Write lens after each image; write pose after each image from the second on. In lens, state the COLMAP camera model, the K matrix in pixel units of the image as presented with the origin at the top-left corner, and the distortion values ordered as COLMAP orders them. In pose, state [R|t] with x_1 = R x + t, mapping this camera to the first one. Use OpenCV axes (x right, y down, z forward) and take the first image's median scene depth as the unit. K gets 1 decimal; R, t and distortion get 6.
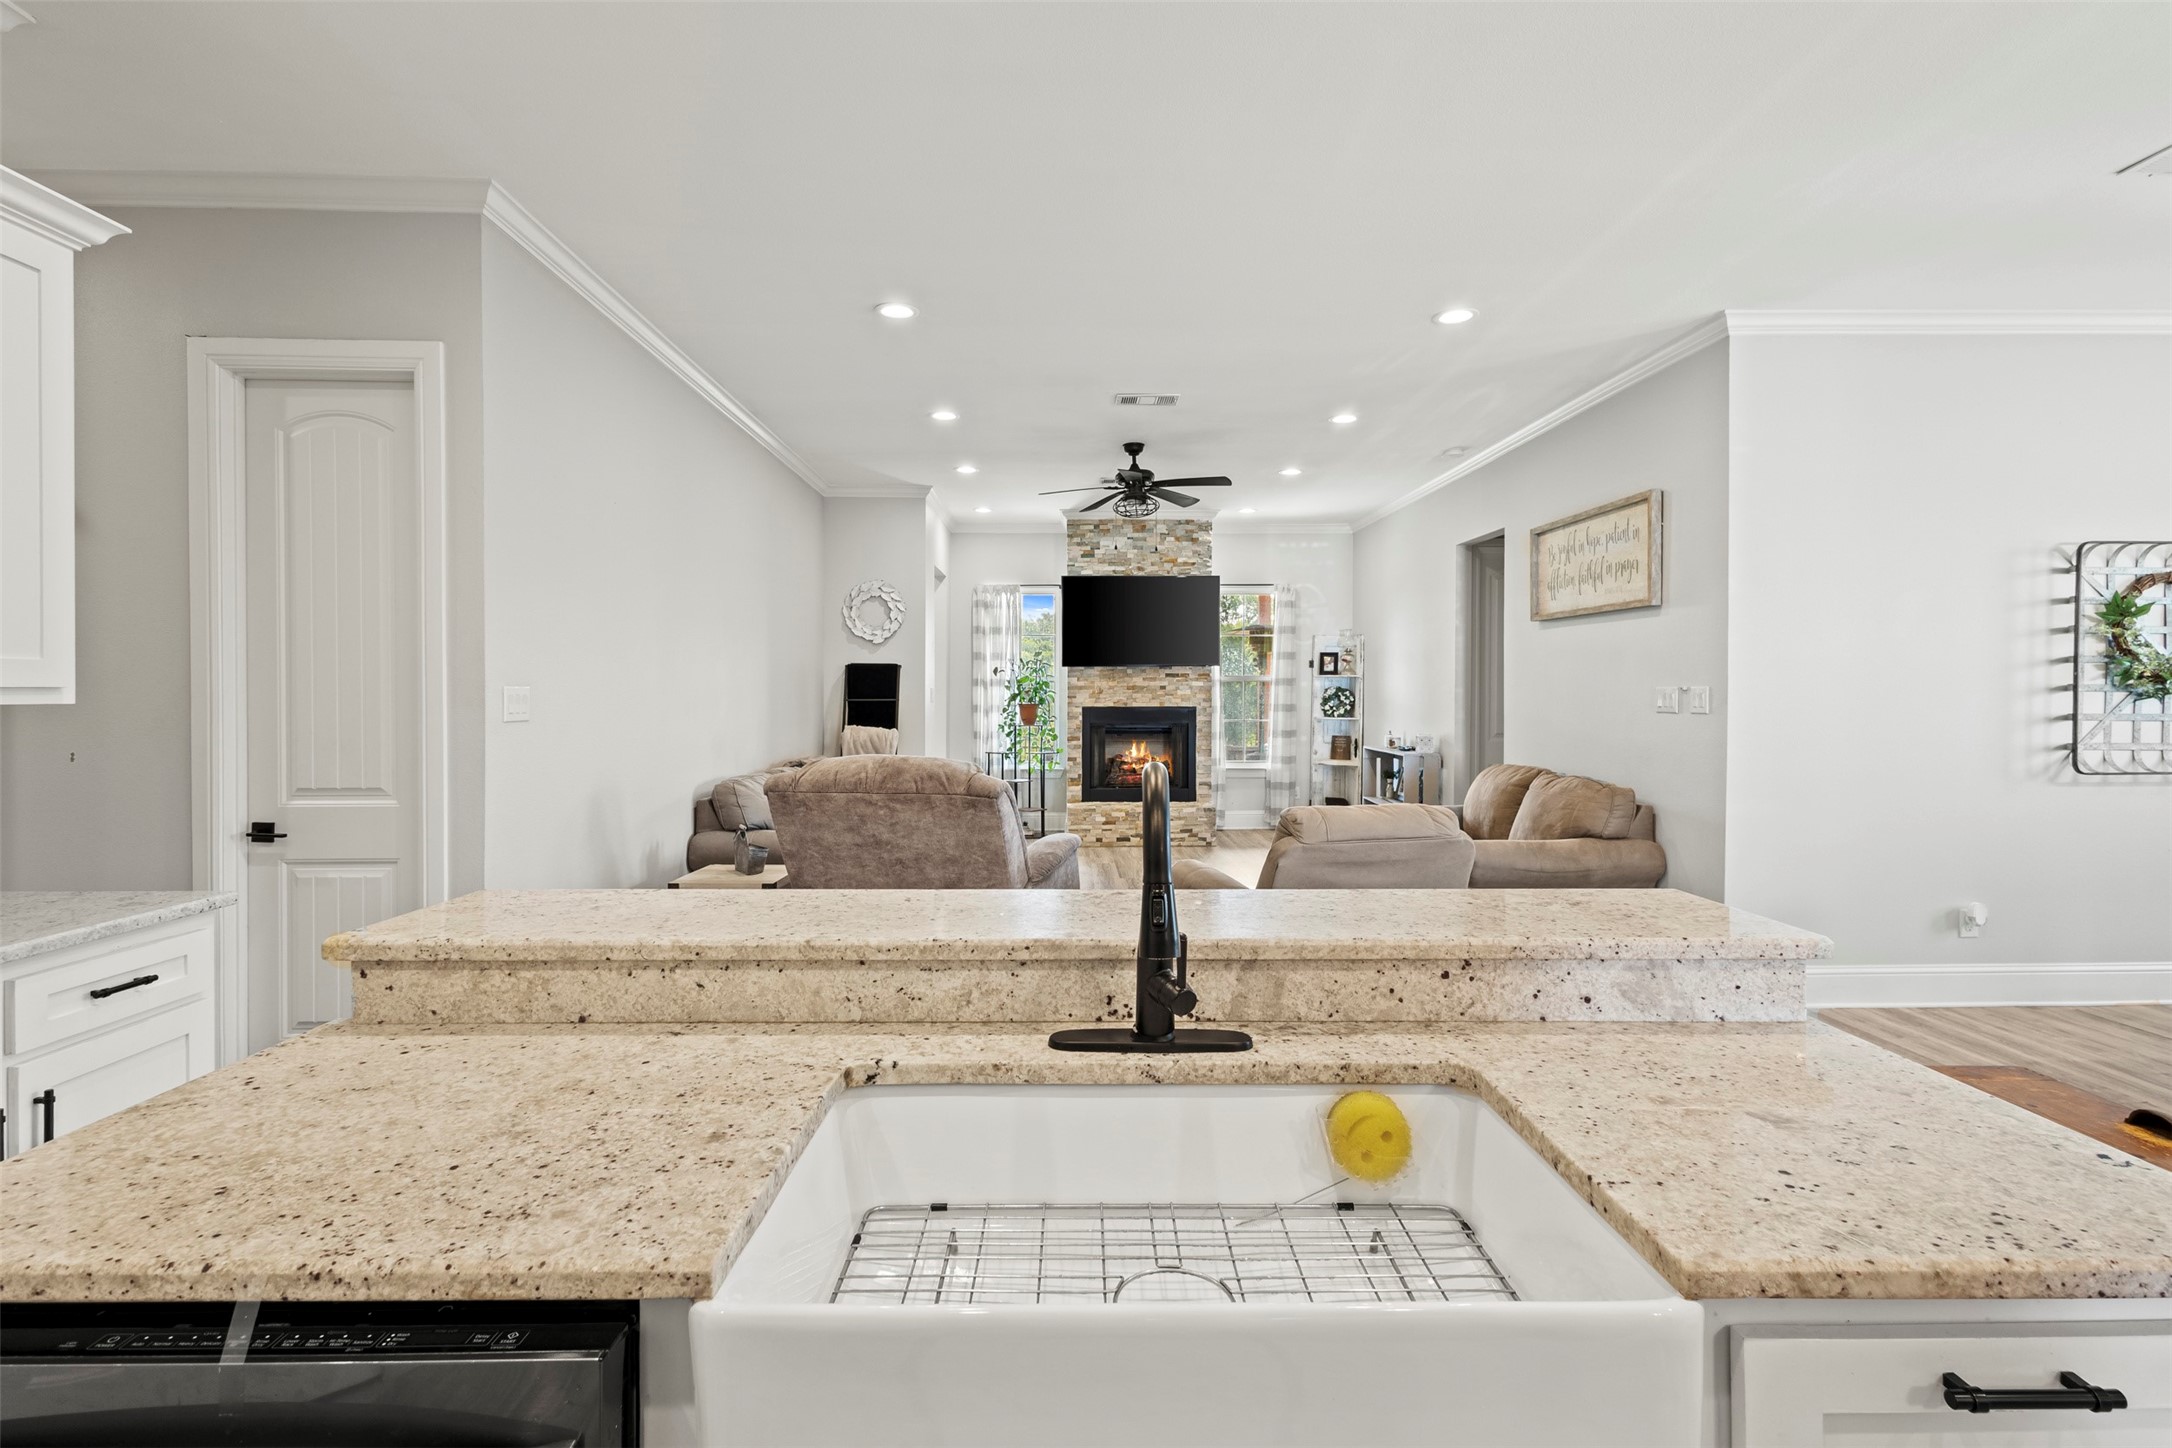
lens RADIAL K [[1014.3, 0, 1086.4], [0, 1014.3, 702.0], [0, 0, 1]] dist [0.001625, -0.000068]
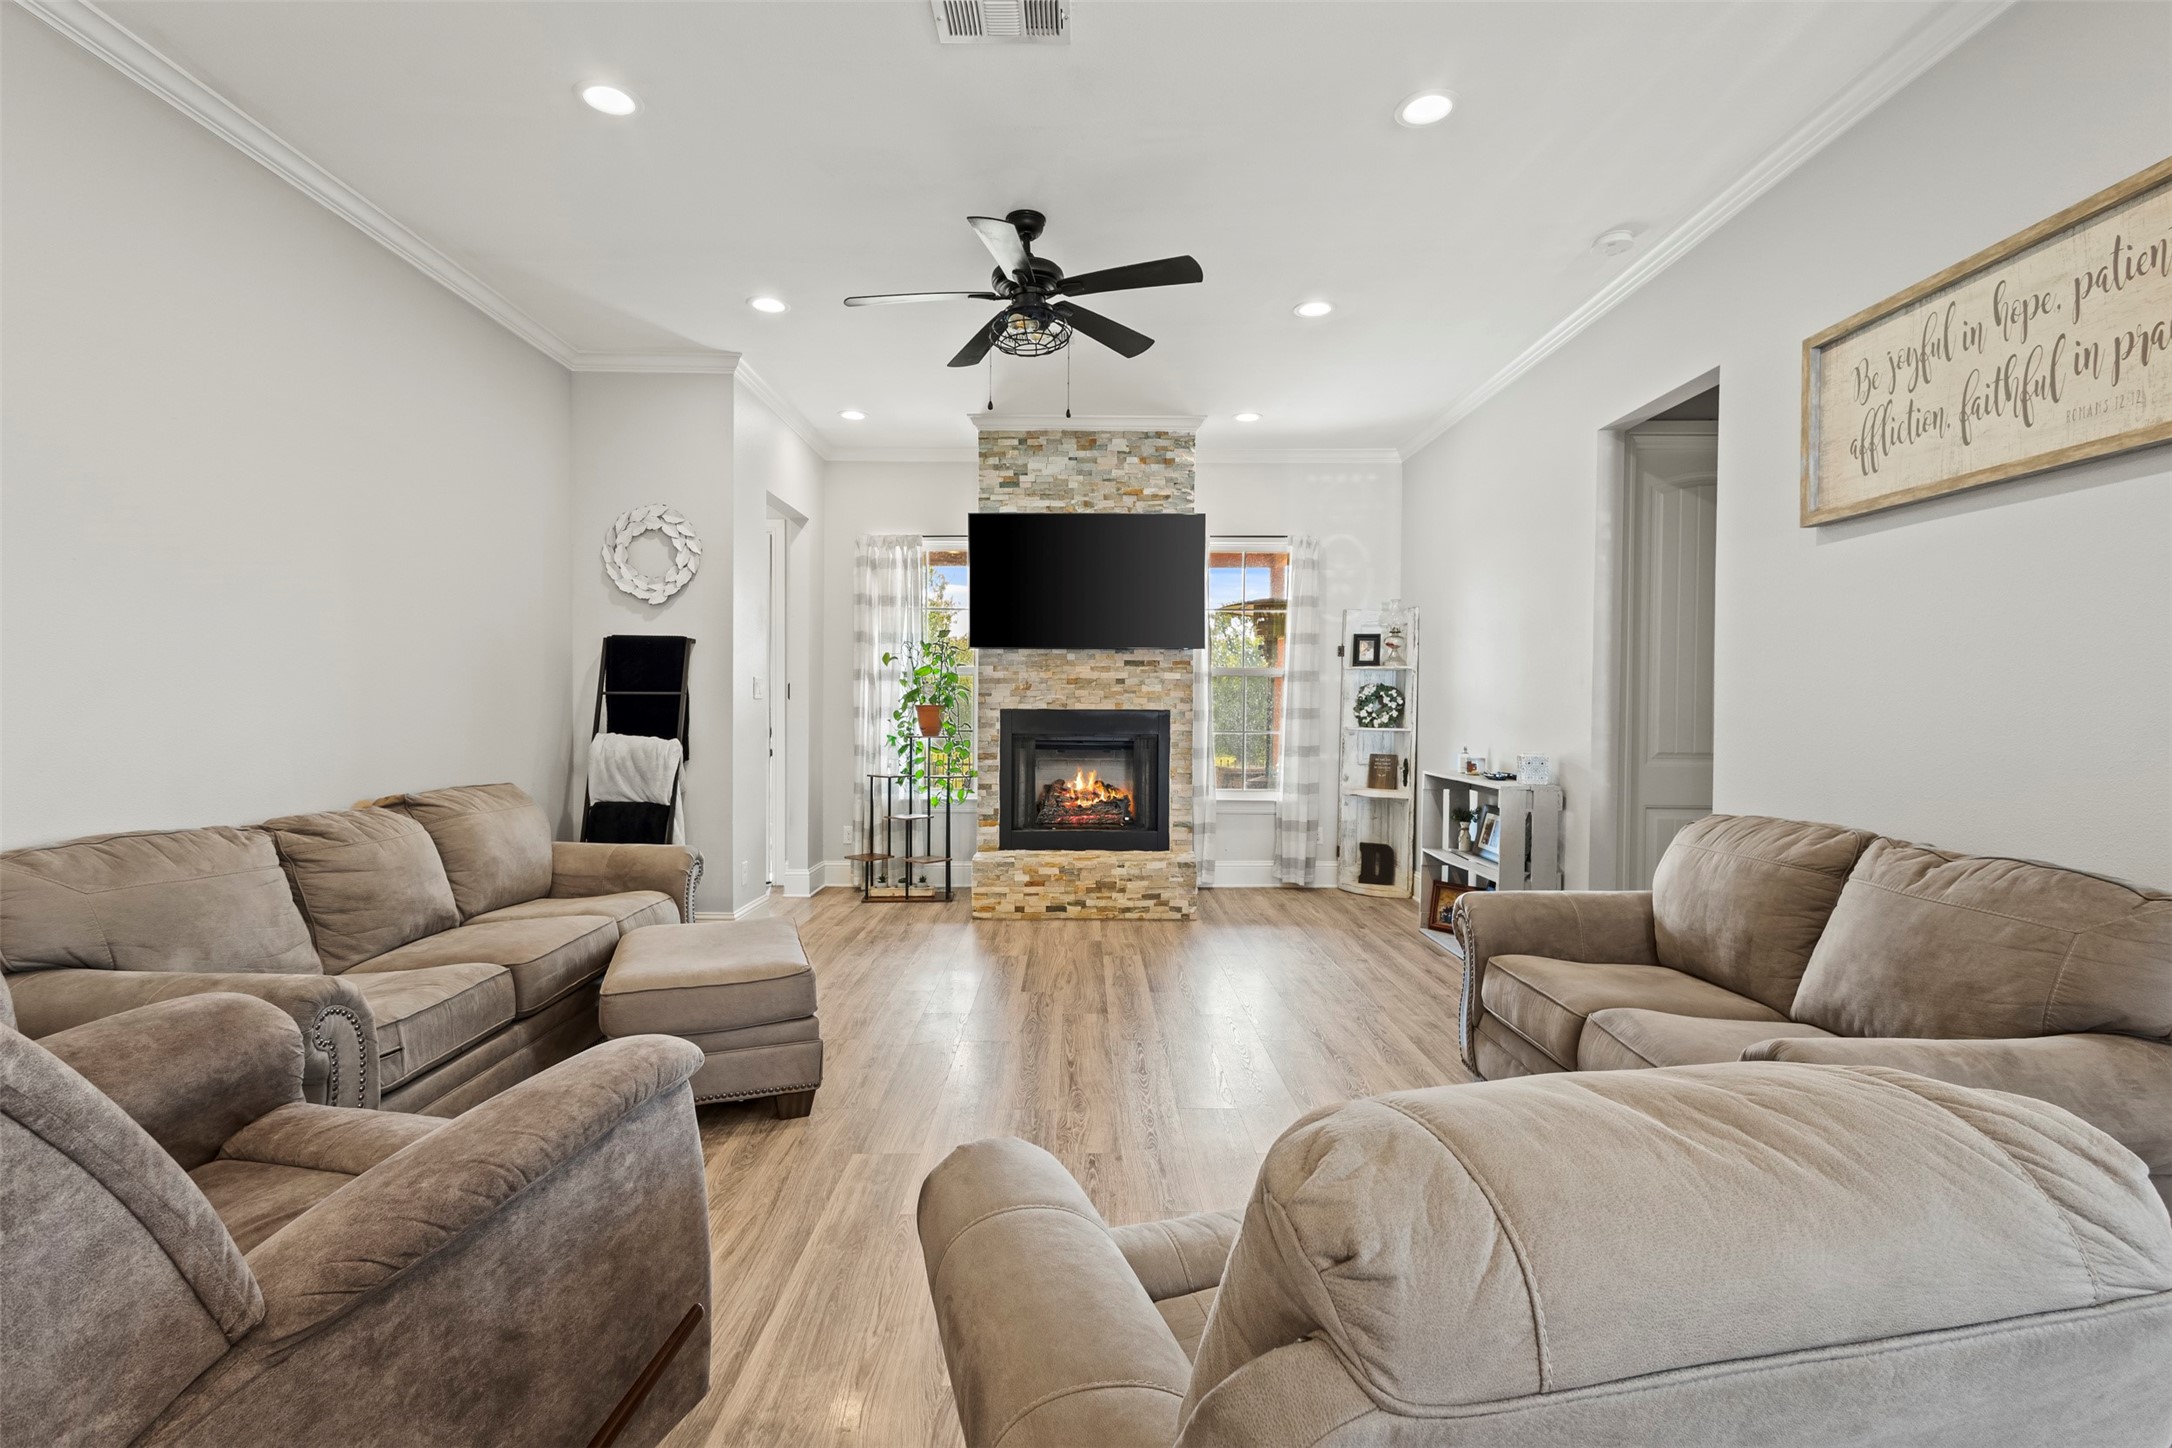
lens RADIAL K [[1004.8, 0, 1086.0], [0, 1004.8, 724.0], [0, 0, 1]] dist [0.013790, -0.004972]
pose [[0.999786, 0.005662, -0.019911, 0.066008], [-0.005551, 0.999969, 0.005629, 0.010498], [0.019942, -0.005517, 0.999786, 0.332476]]
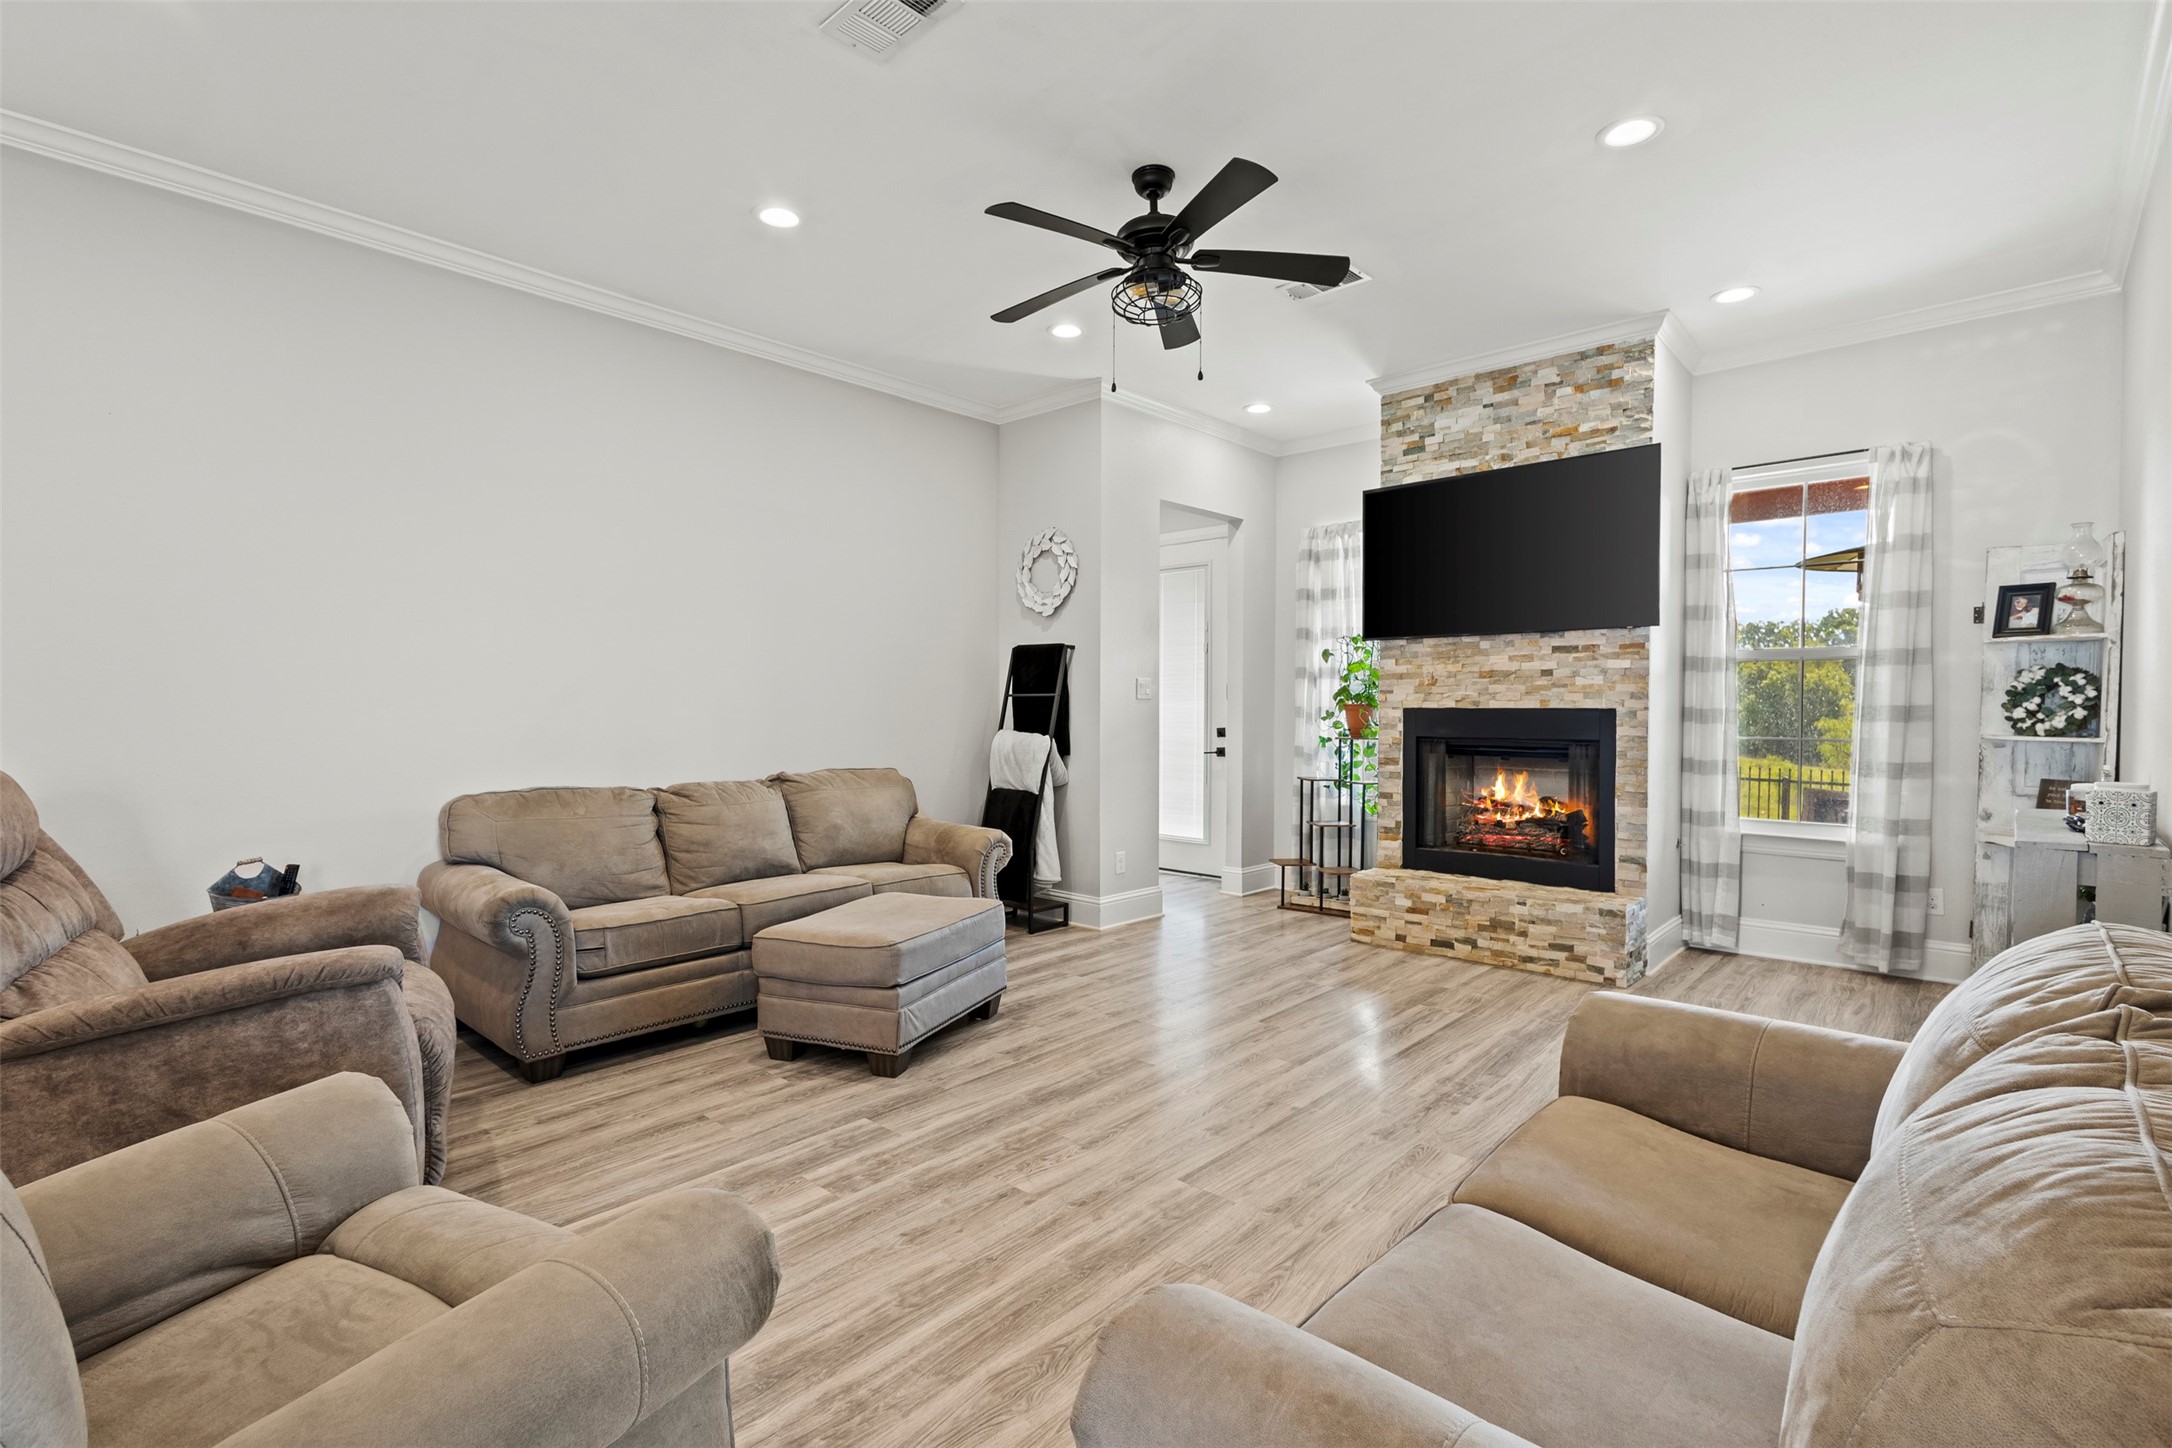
lens RADIAL K [[1004.8, 0, 1086.0], [0, 1004.8, 724.0], [0, 0, 1]] dist [0.013790, -0.004972]
pose [[0.719822, 0.013069, -0.694035, 0.270247], [-0.008035, 0.999913, 0.010495, 0.009295], [0.694112, -0.001977, 0.719864, 0.447607]]
